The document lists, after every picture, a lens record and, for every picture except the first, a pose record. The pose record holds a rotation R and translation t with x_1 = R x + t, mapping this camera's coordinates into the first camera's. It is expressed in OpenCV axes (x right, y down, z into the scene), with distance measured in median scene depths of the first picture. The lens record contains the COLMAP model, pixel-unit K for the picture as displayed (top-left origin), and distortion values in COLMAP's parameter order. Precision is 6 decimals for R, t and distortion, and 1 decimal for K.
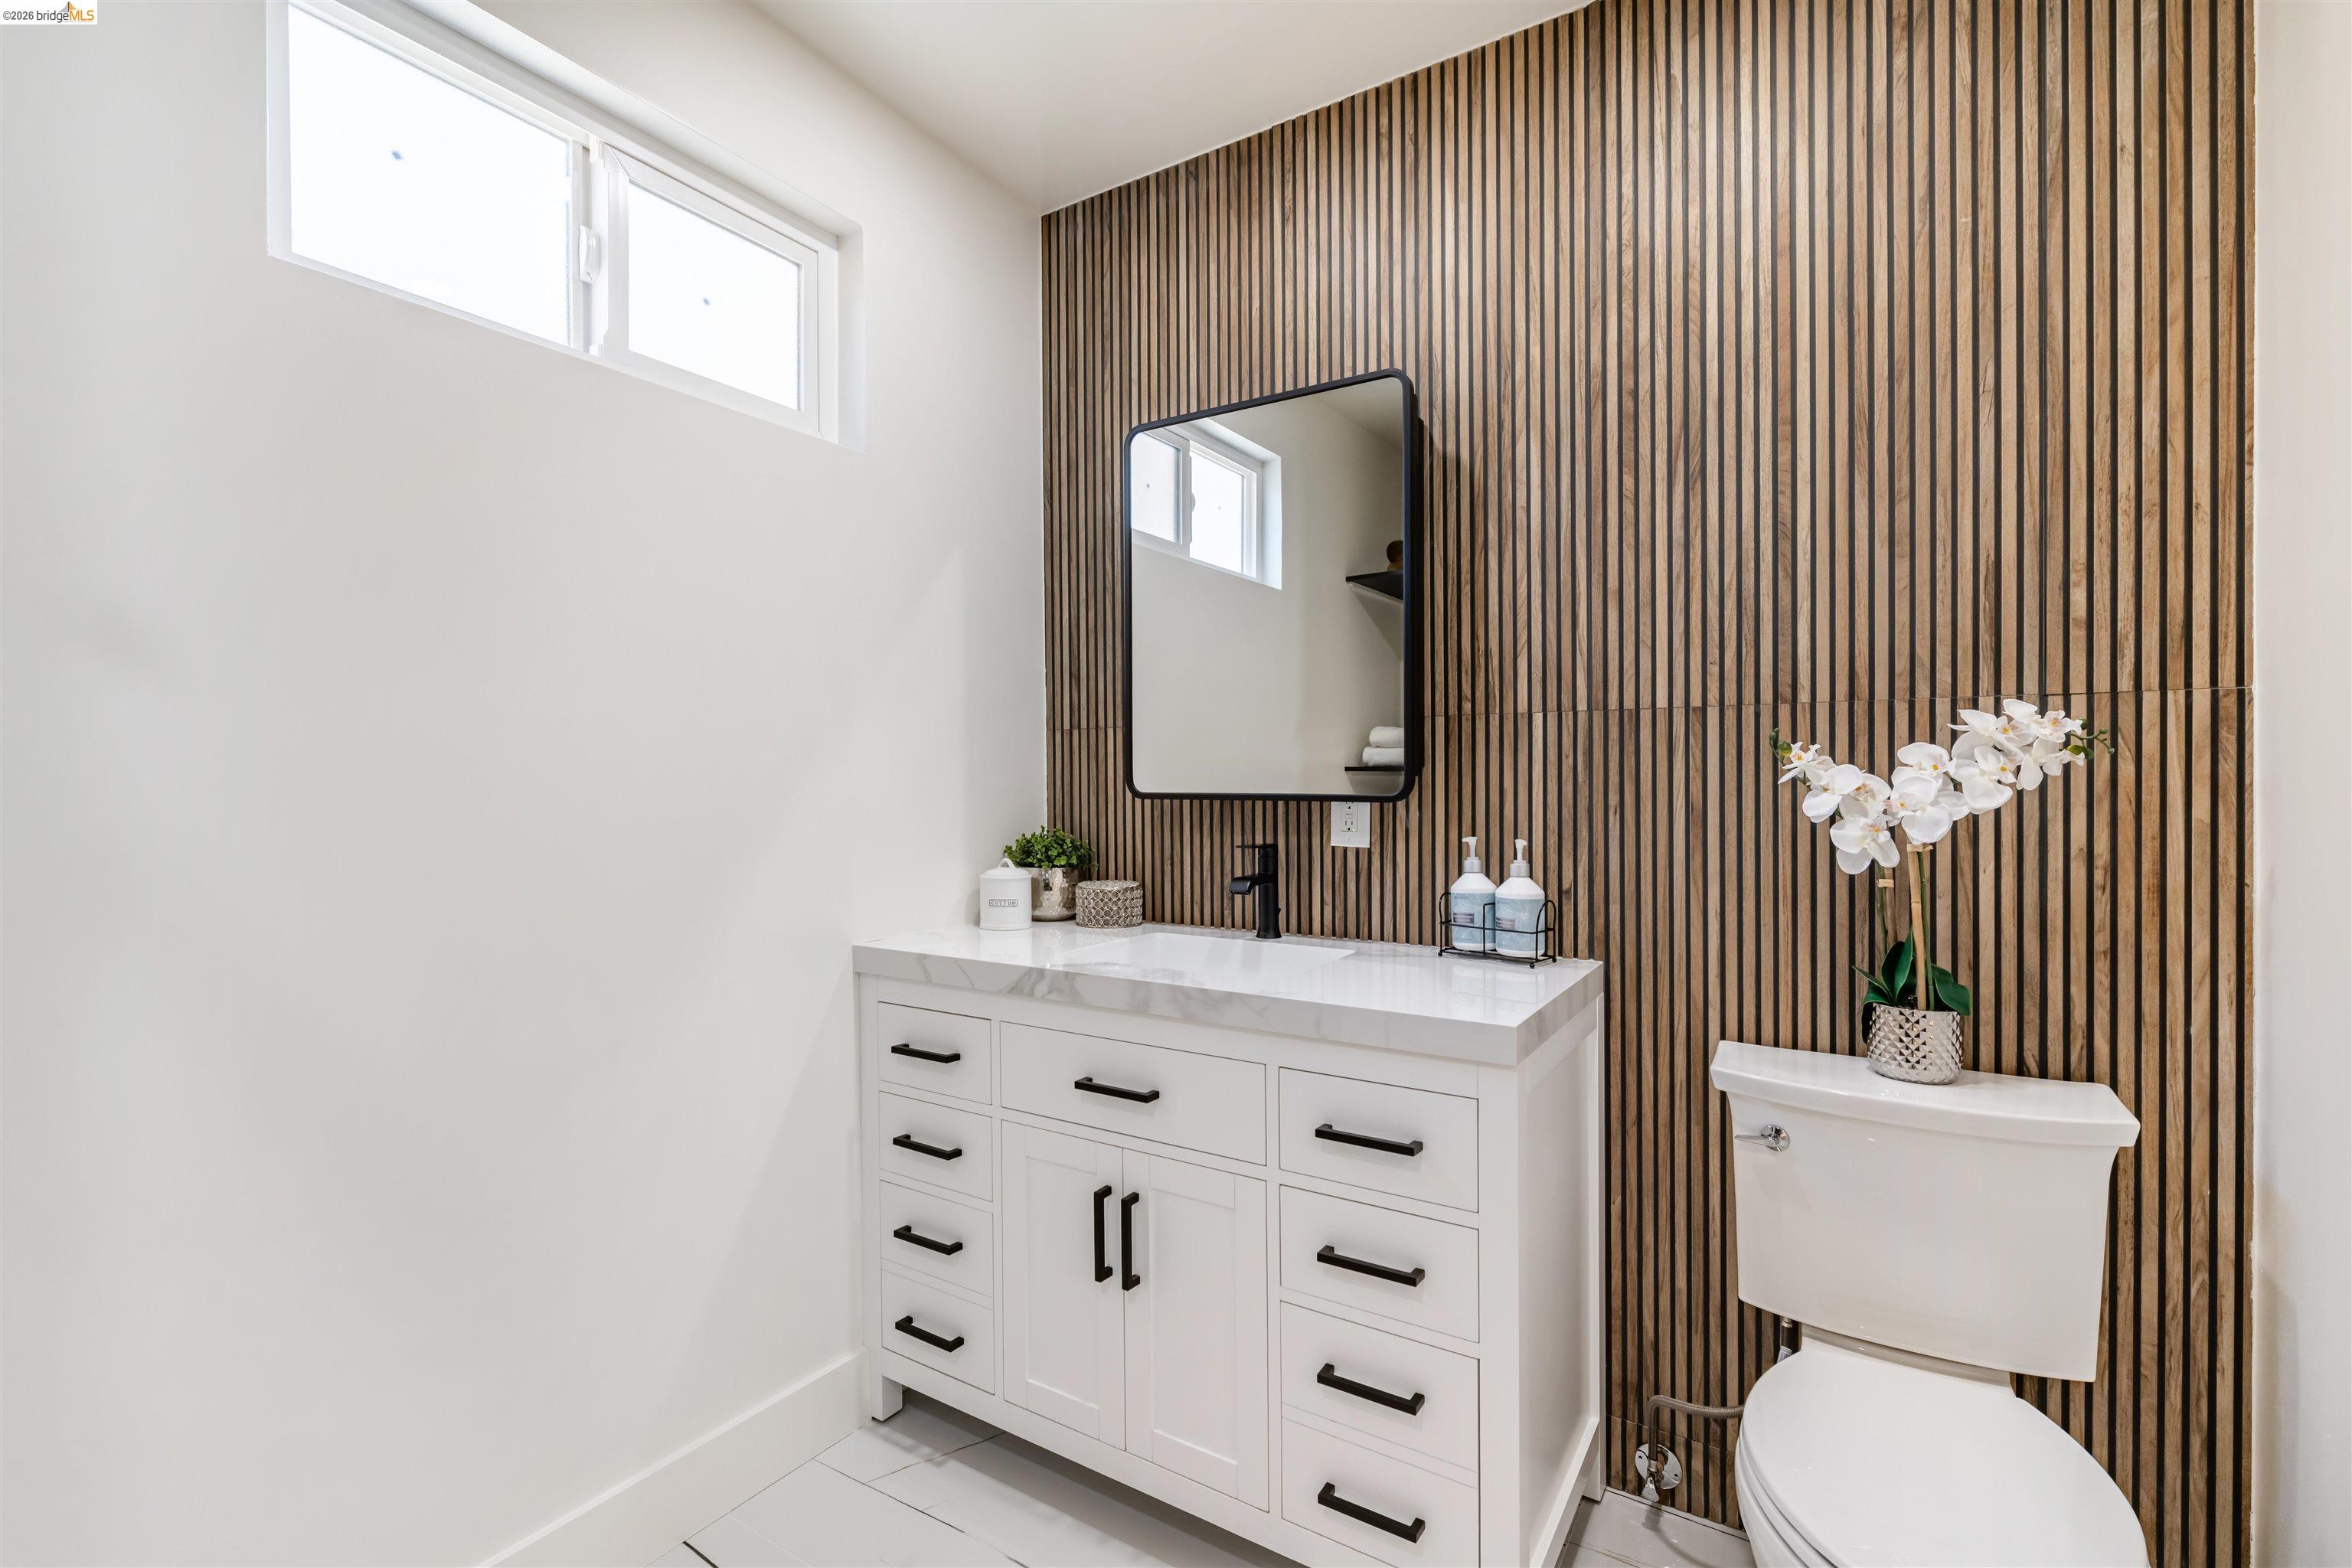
lens RADIAL K [[1034.7, 0, 1164.8], [0, 1034.7, 784.1], [0, 0, 1]] dist [-0.010909, -0.000512]
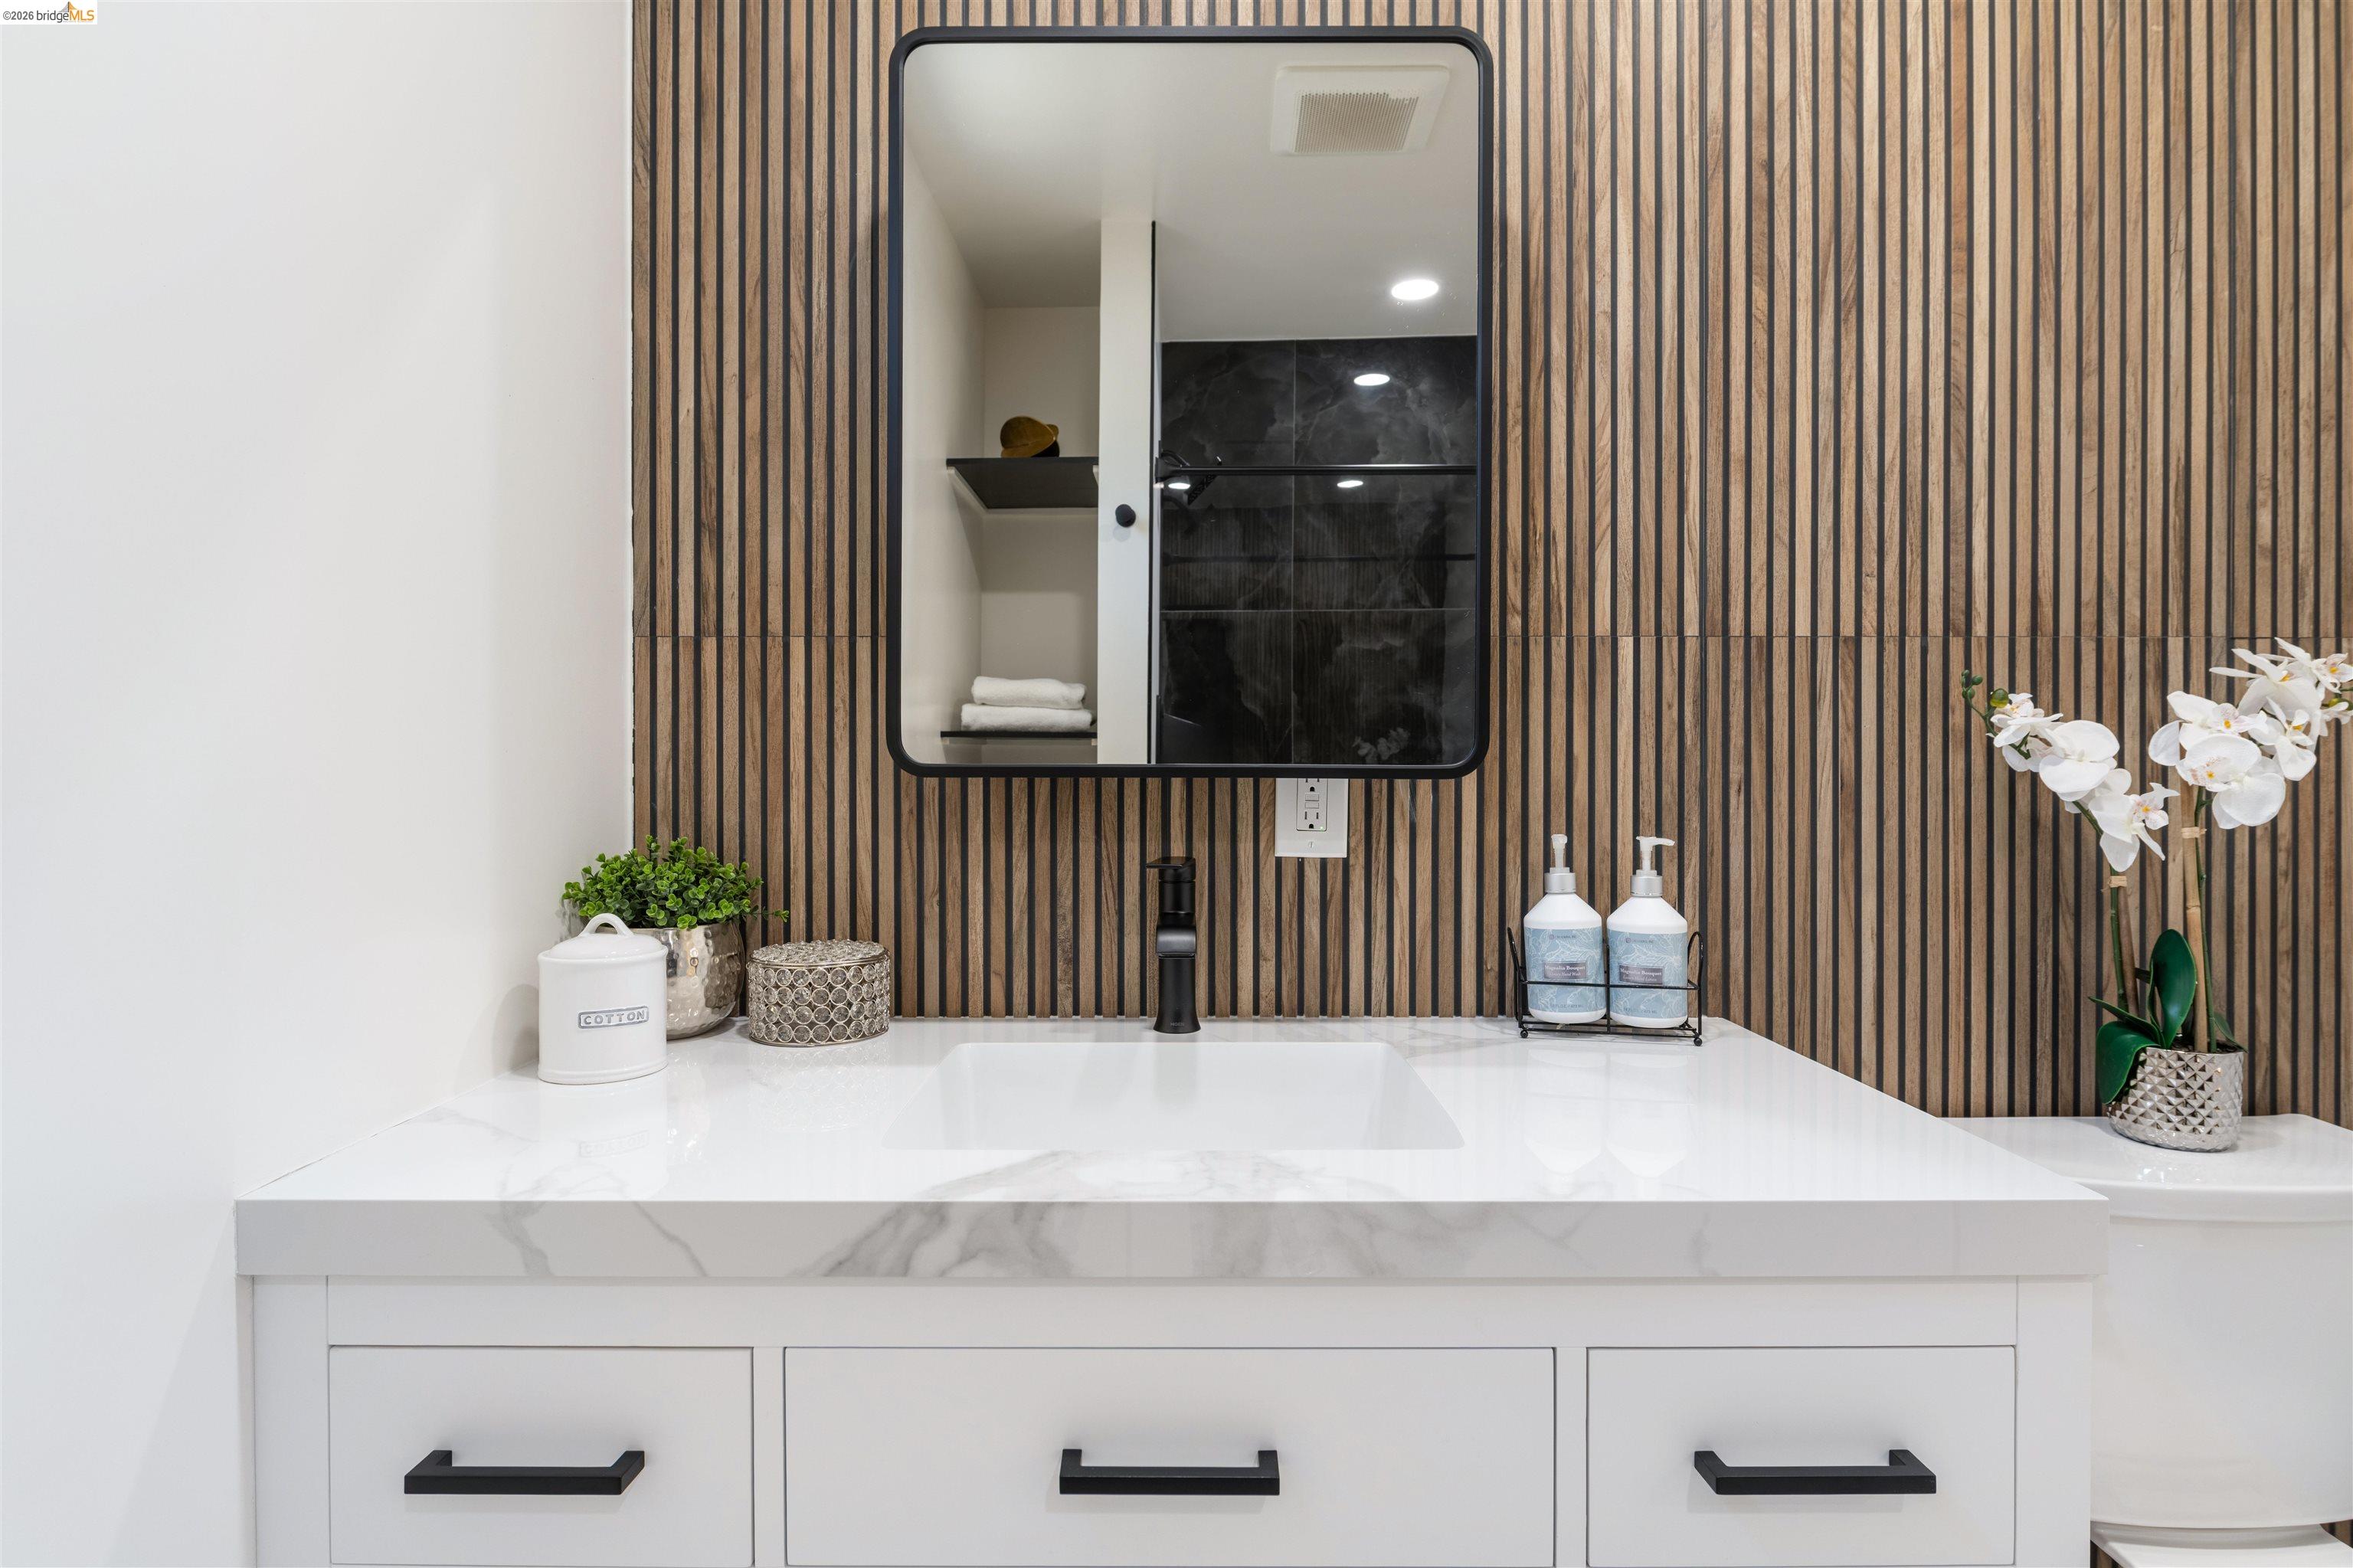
lens RADIAL K [[1196.3, 0, 1181.1], [0, 1196.3, 753.1], [0, 0, 1]] dist [-0.014563, 0.004403]
pose [[0.839018, 0.005543, 0.544076, -0.293453], [-0.000557, 0.999956, -0.009329, 0.010720], [-0.544103, 0.007525, 0.838984, 0.572058]]
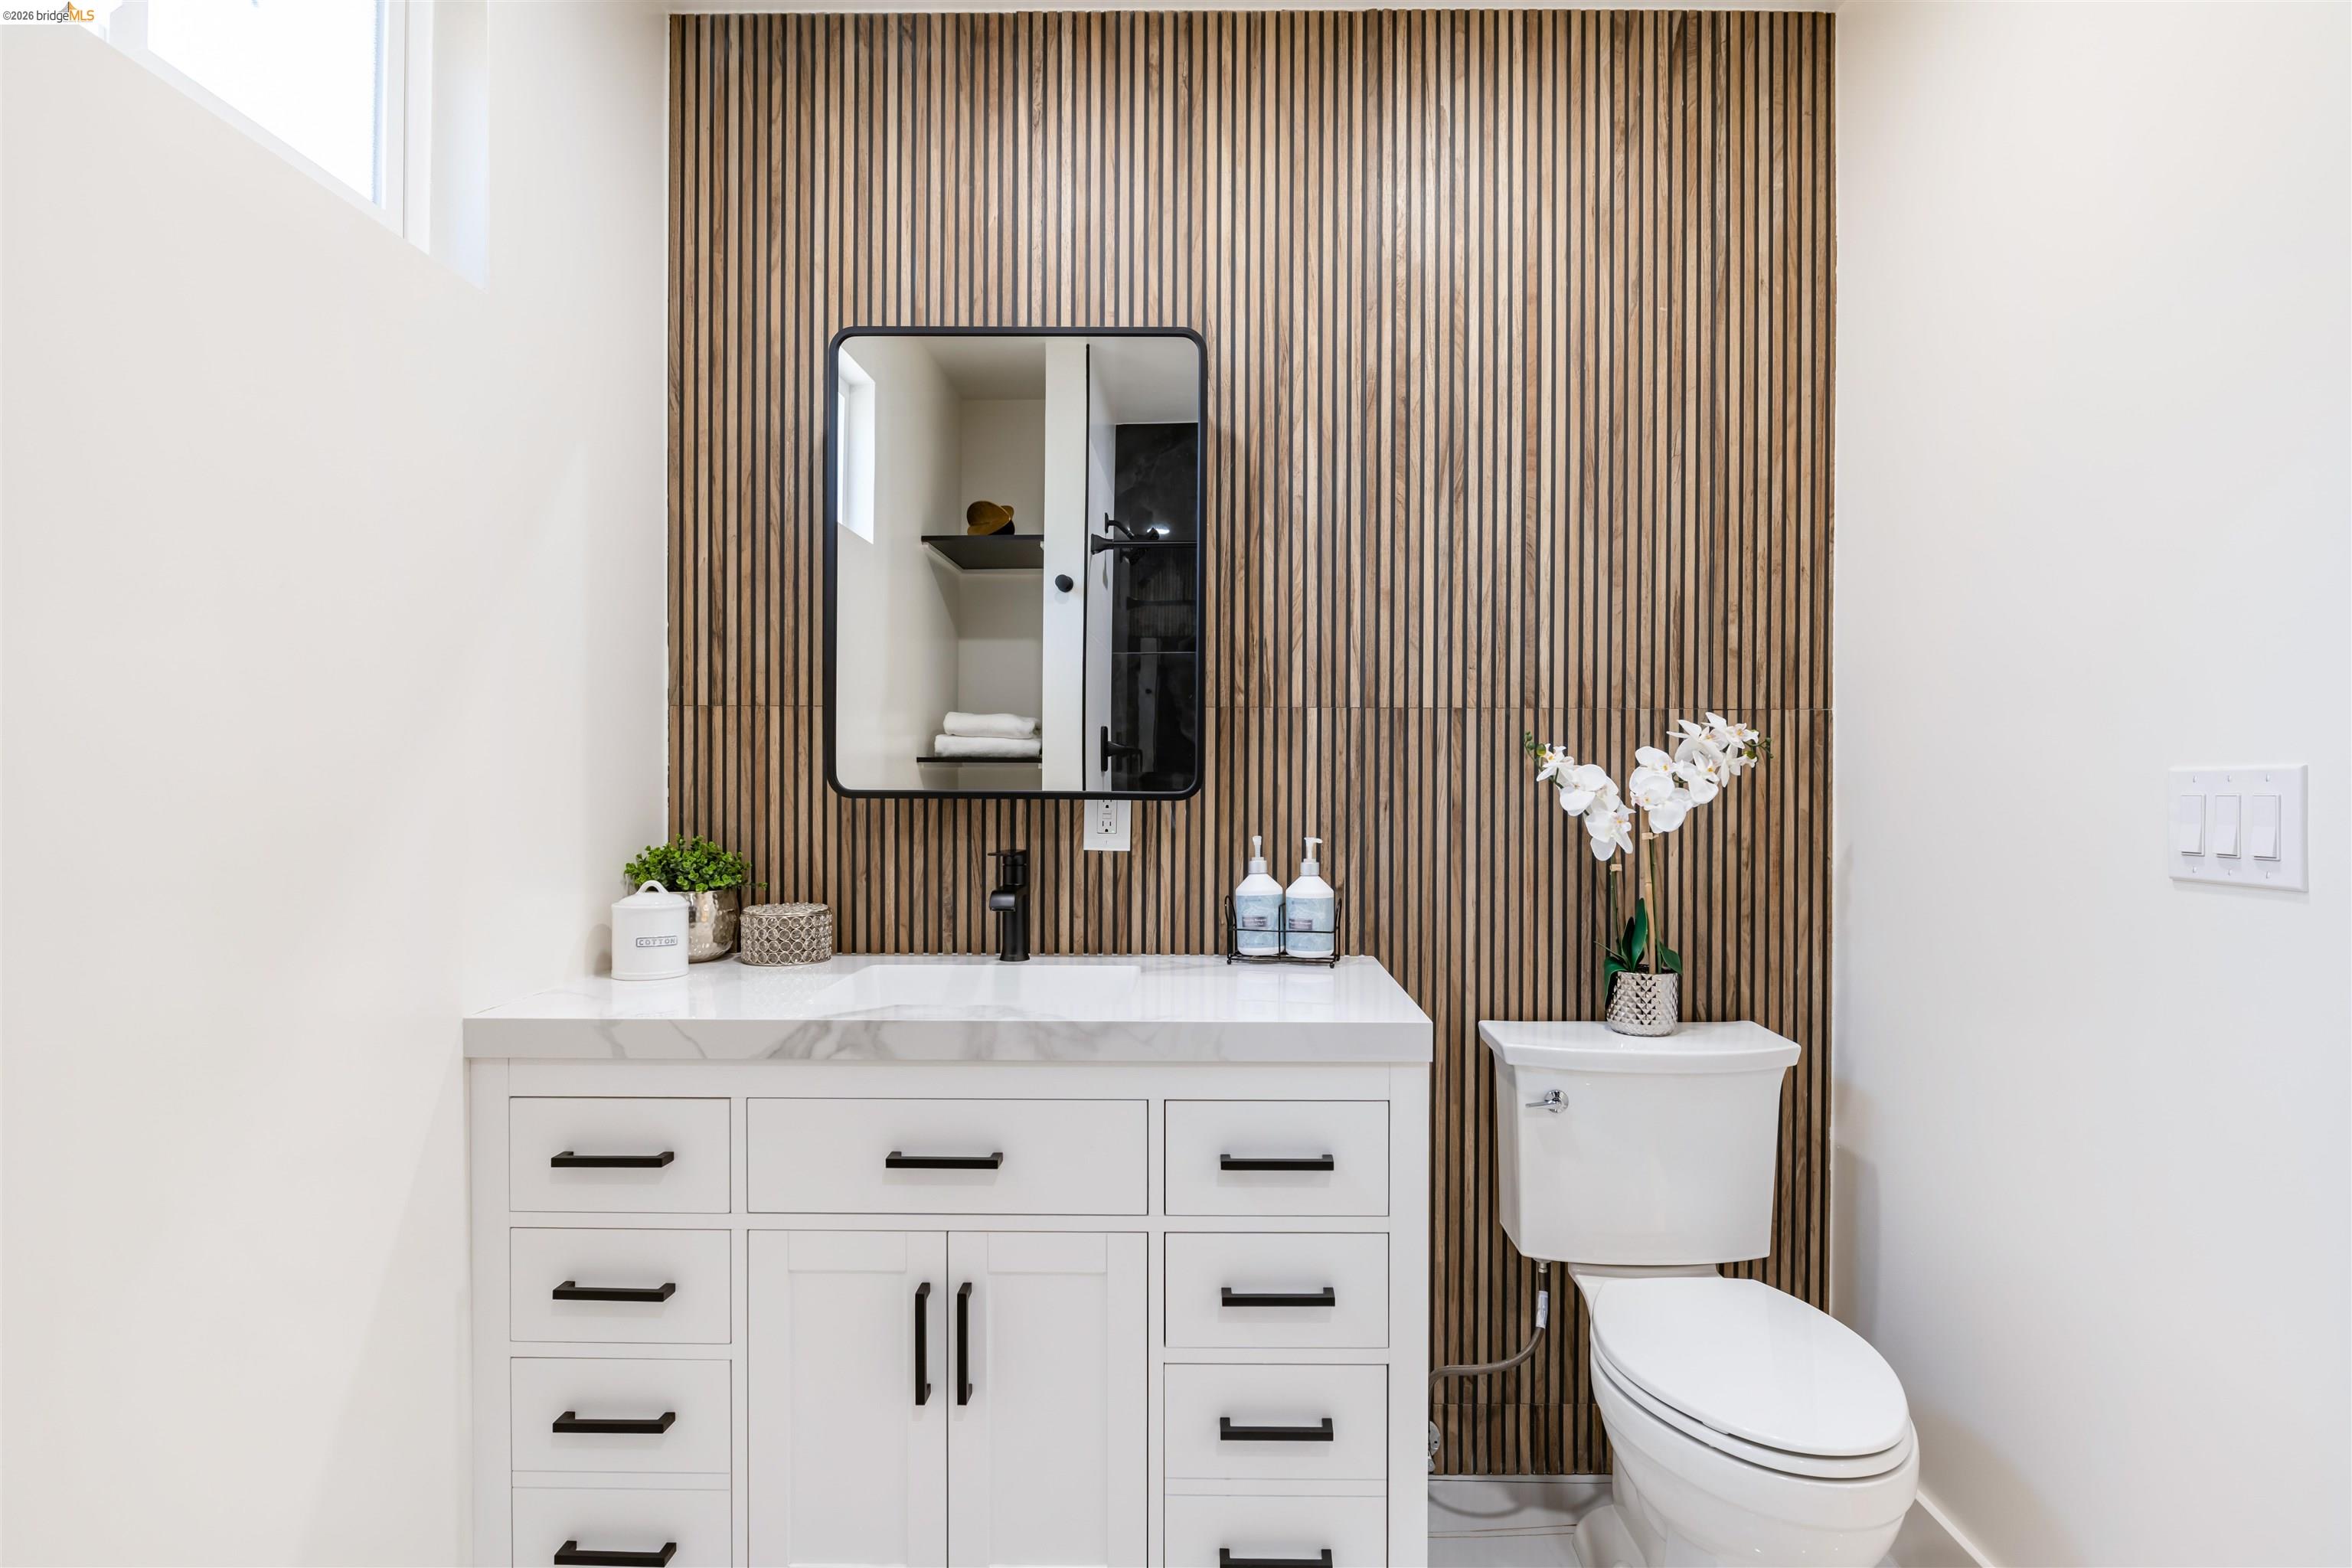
lens RADIAL K [[1195.8, 0, 1207.0], [0, 1195.8, 772.2], [0, 0, 1]] dist [-0.014563, 0.004403]
pose [[0.841813, 0.005738, 0.539738, -0.363201], [-0.003588, 0.999981, -0.005034, -0.002023], [-0.539757, 0.002301, 0.841818, 0.104654]]
